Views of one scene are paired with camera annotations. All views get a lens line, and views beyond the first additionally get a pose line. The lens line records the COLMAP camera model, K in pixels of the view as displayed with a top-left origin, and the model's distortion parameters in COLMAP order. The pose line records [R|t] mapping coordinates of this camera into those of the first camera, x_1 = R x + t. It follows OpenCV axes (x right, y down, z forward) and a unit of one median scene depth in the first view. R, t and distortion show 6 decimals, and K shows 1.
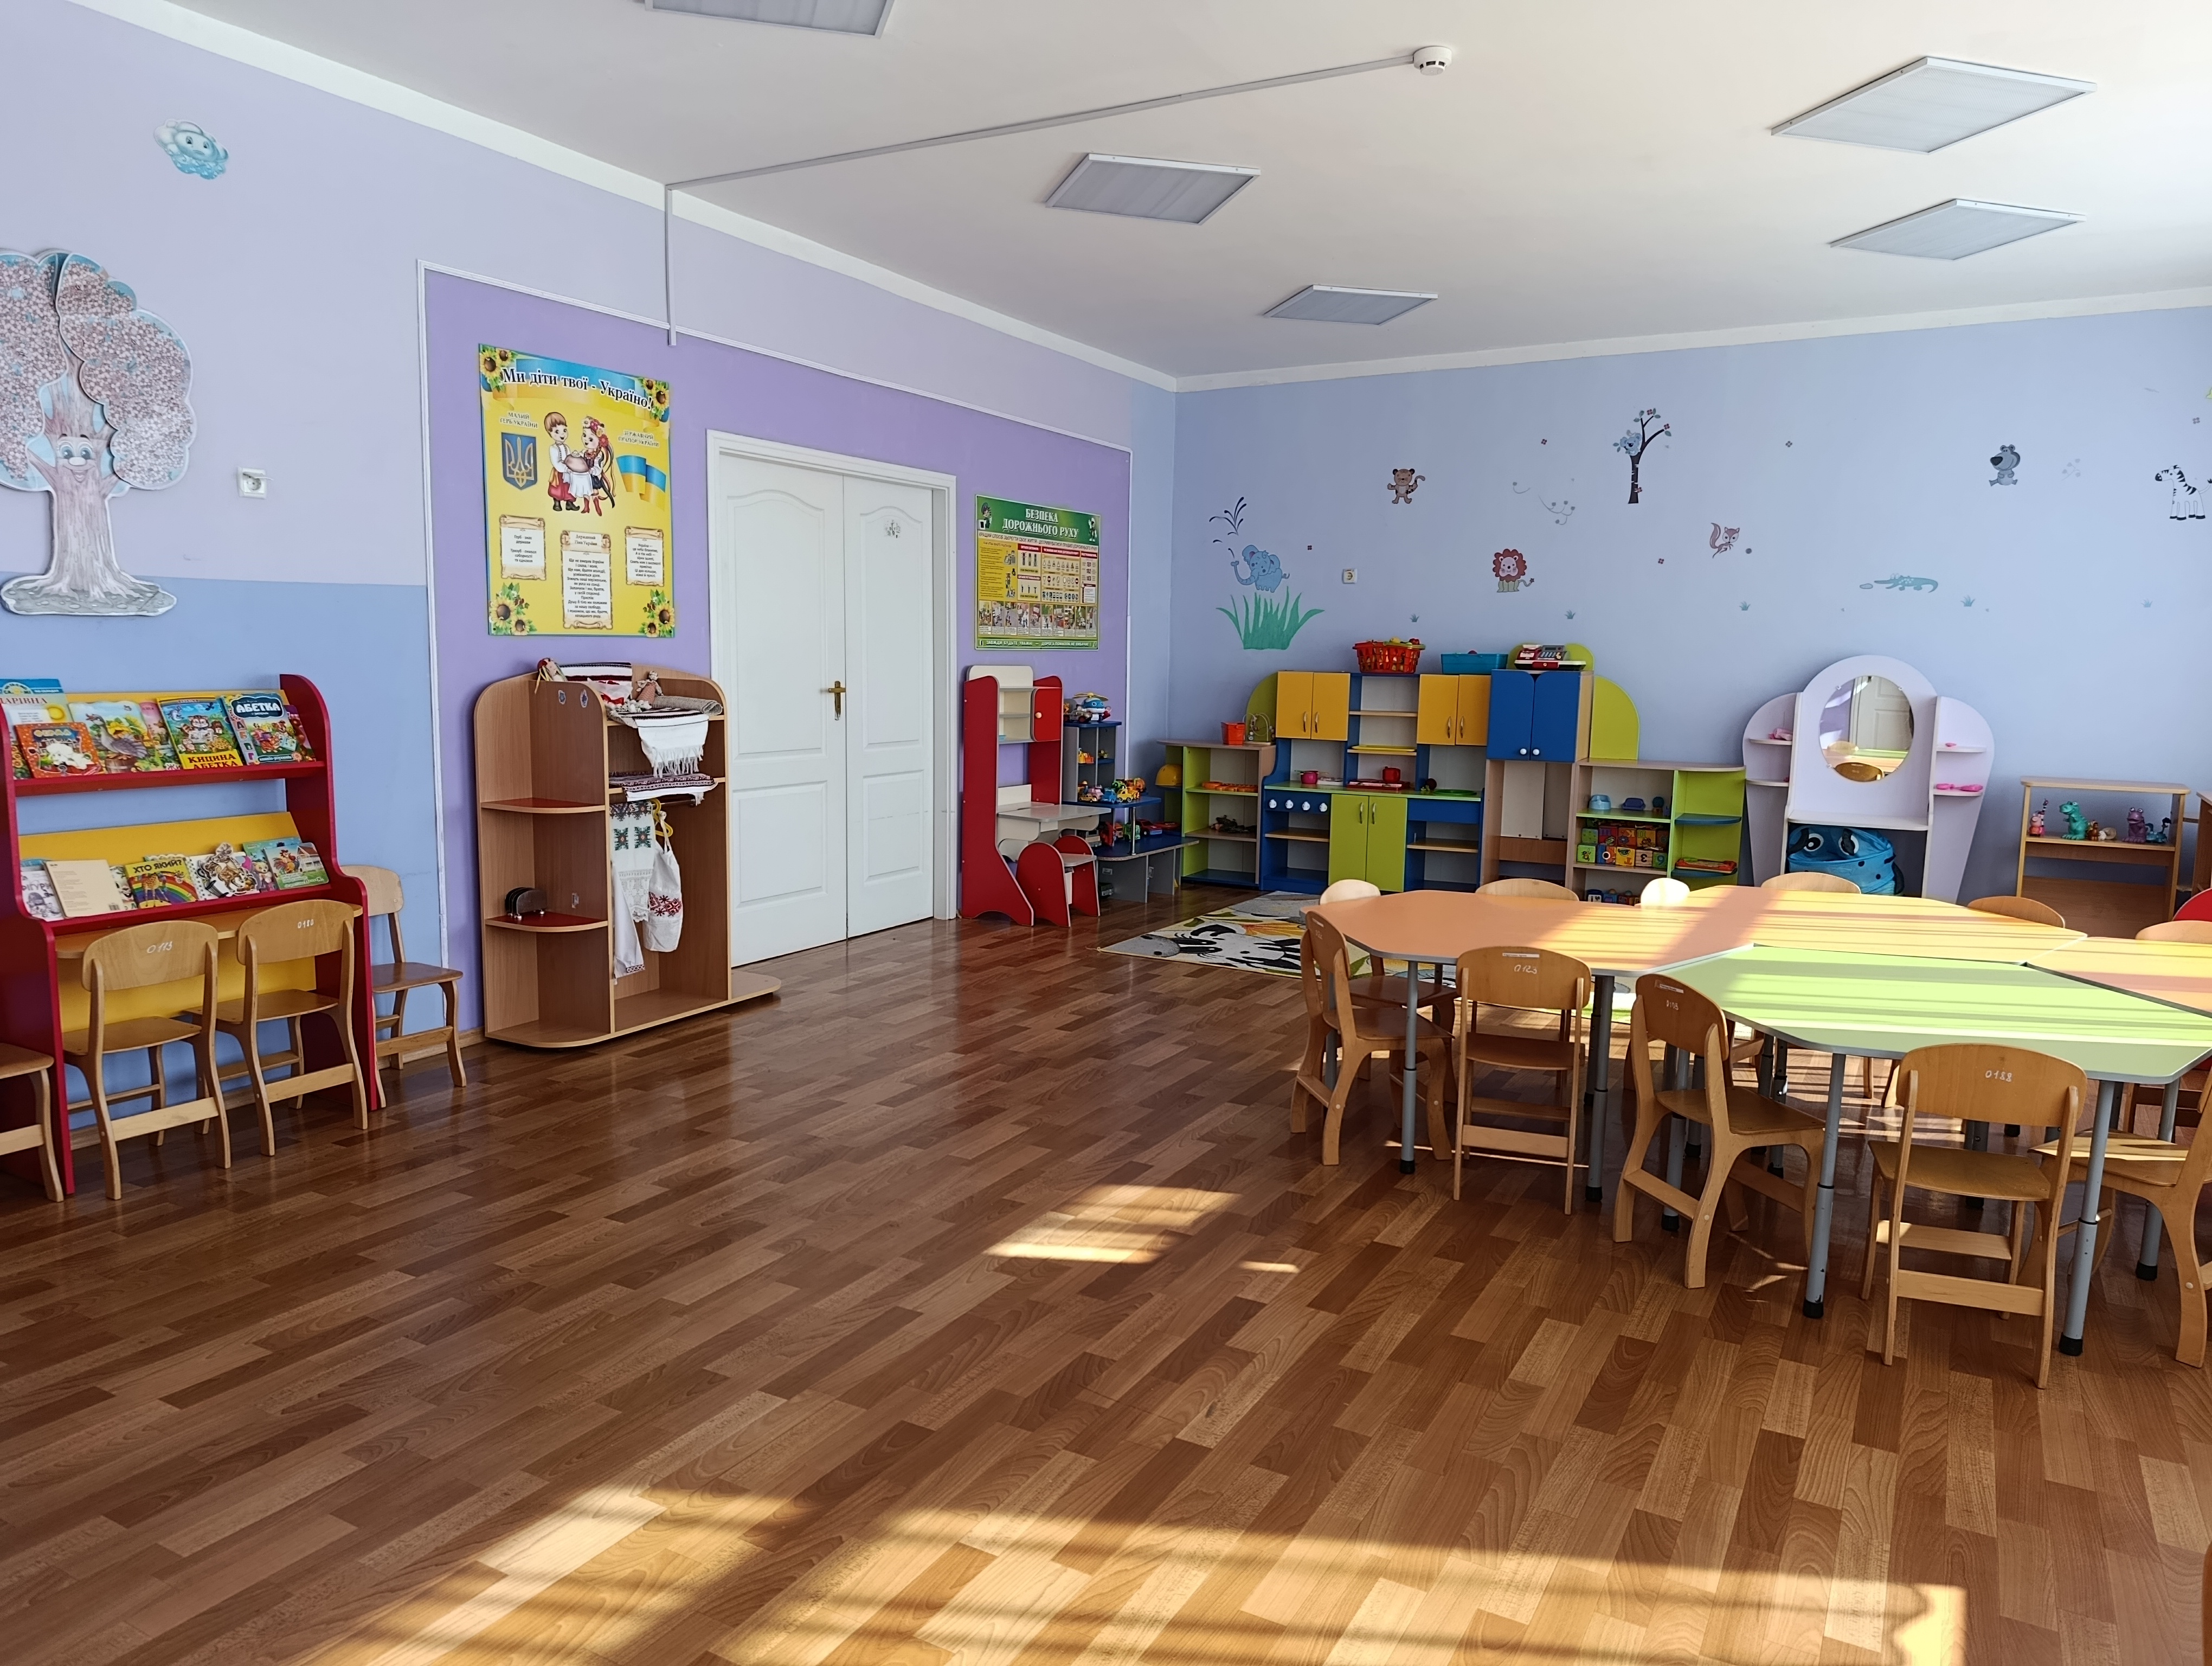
lens RADIAL K [[1503.8, 0, 1095.2], [0, 1503.8, 832.9], [0, 0, 1]] dist [0.065240, -0.090405]
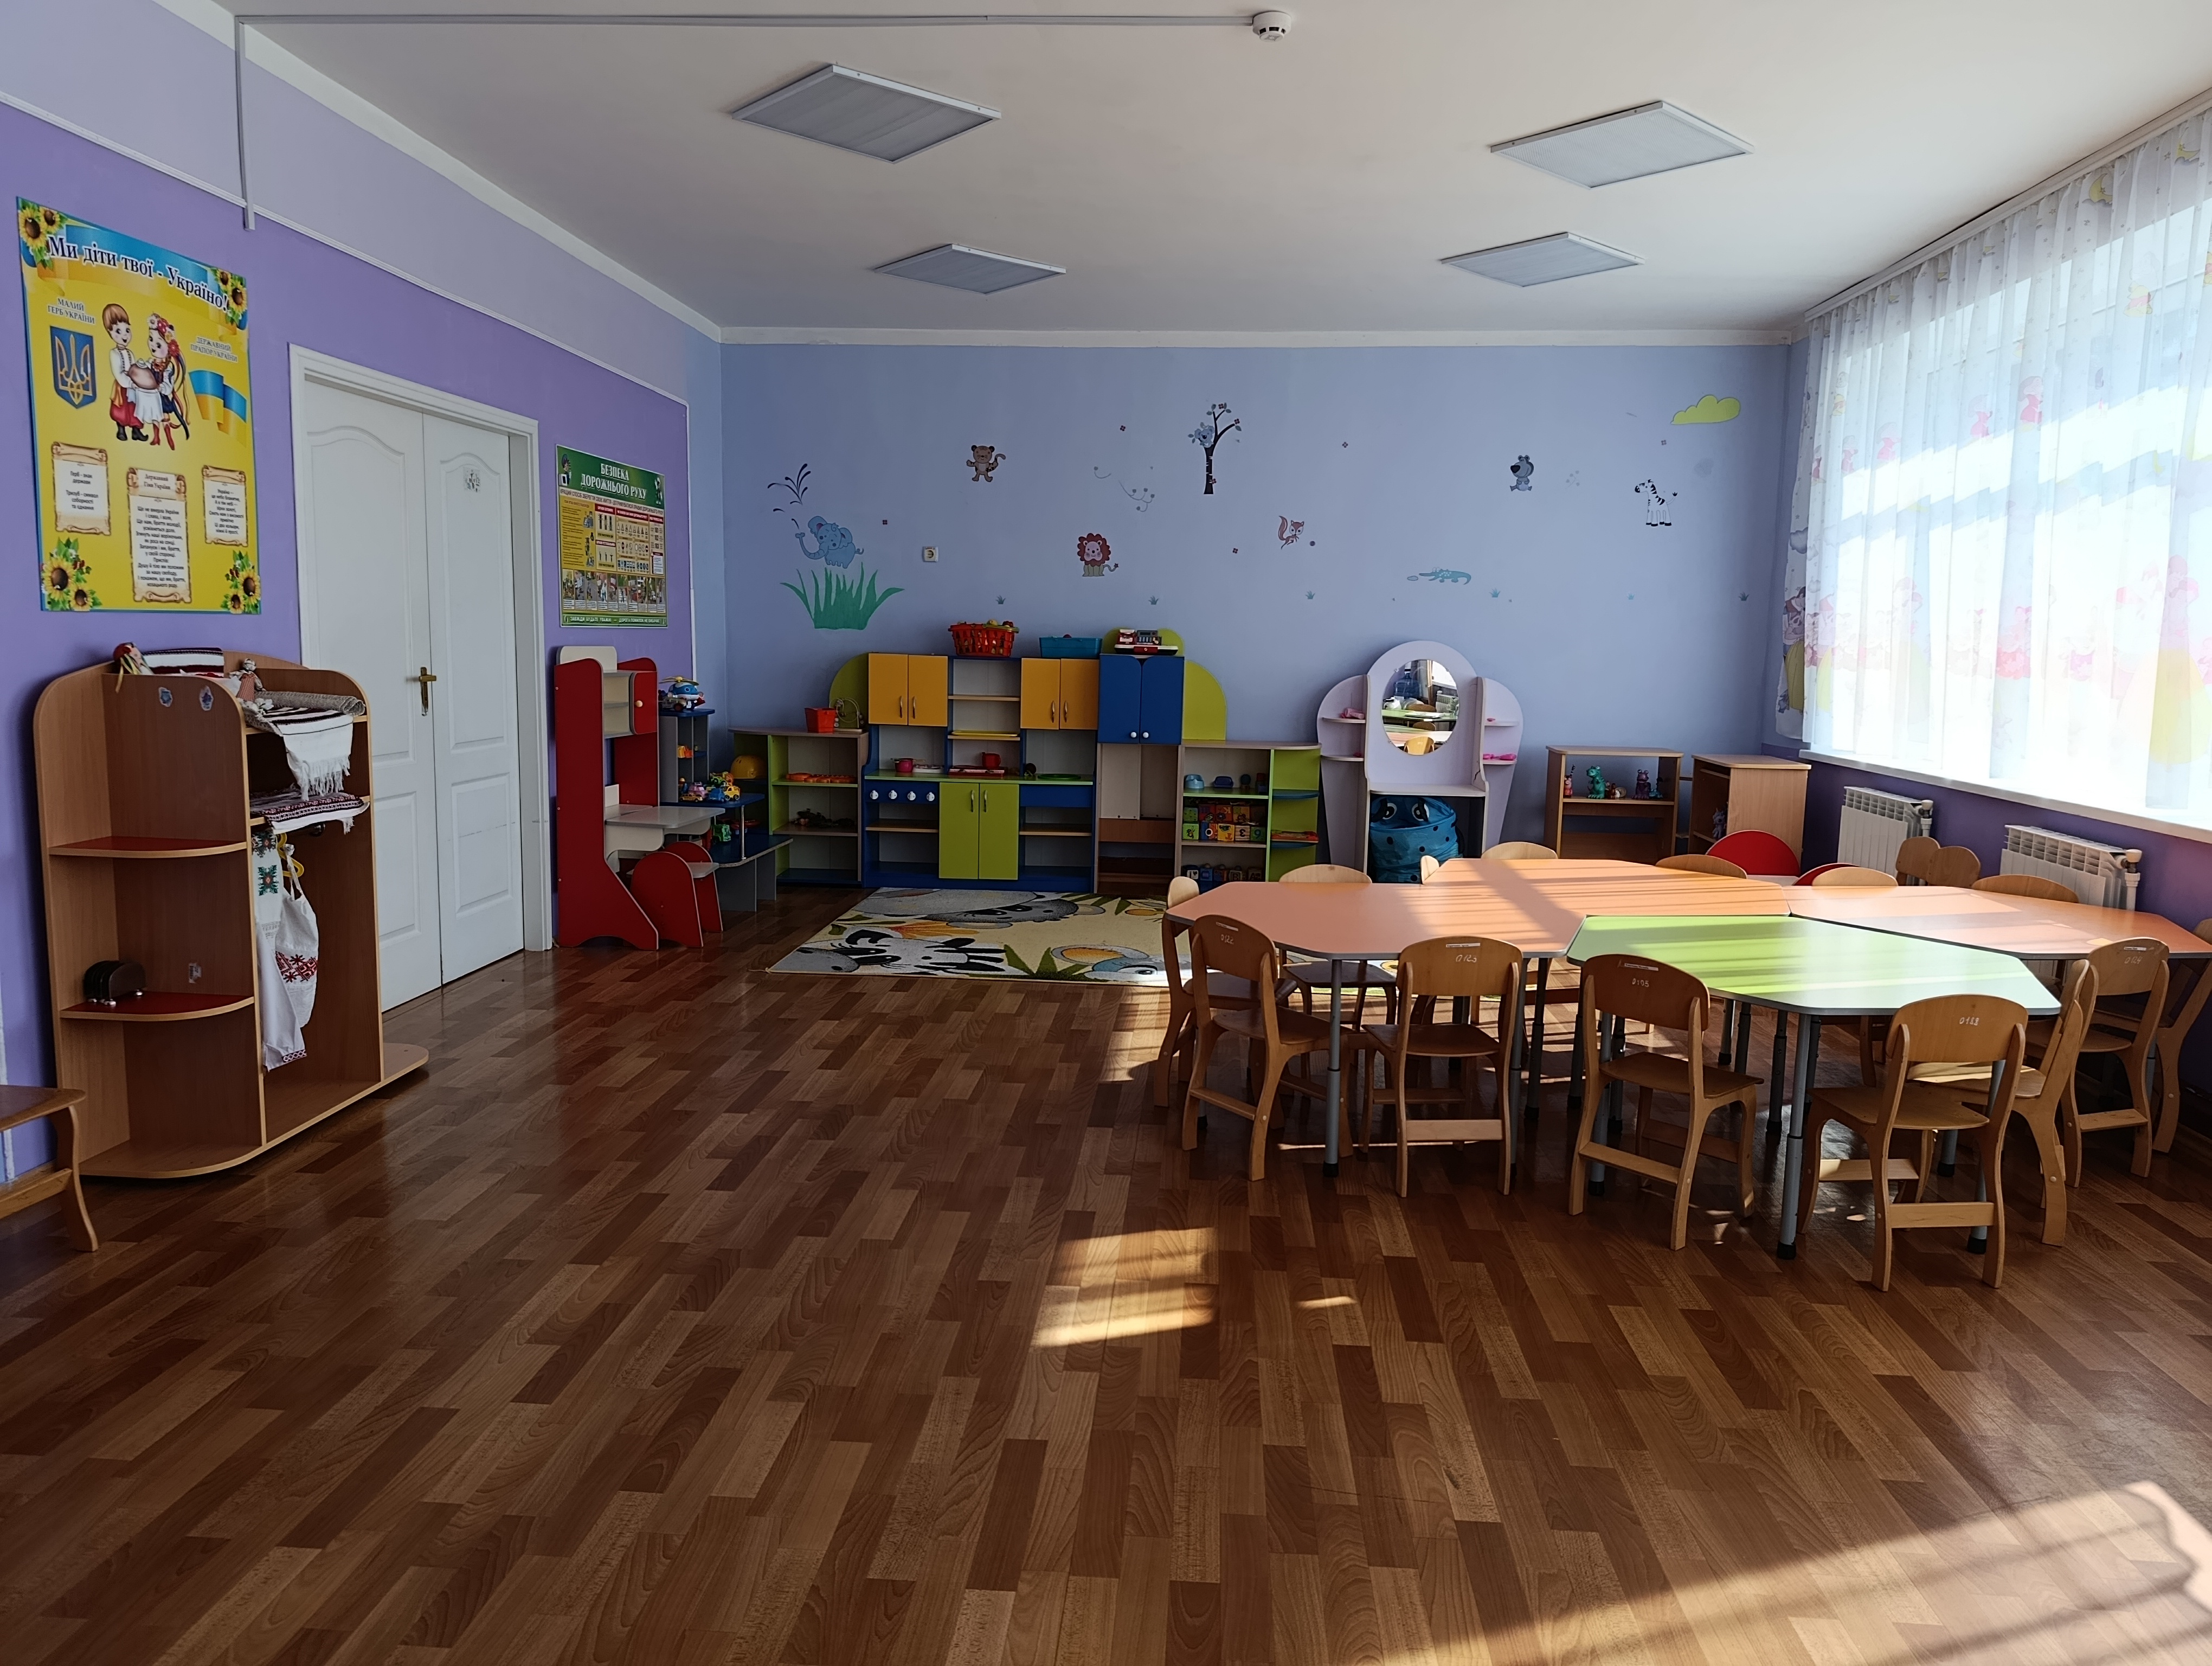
lens RADIAL K [[1509.2, 0, 1106.0], [0, 1509.2, 833.0], [0, 0, 1]] dist [0.038644, -0.062594]
pose [[0.900797, -0.052890, 0.431007, -0.192642], [0.046332, 0.998595, 0.025708, -0.016115], [-0.431761, -0.003188, 0.901982, 0.107153]]
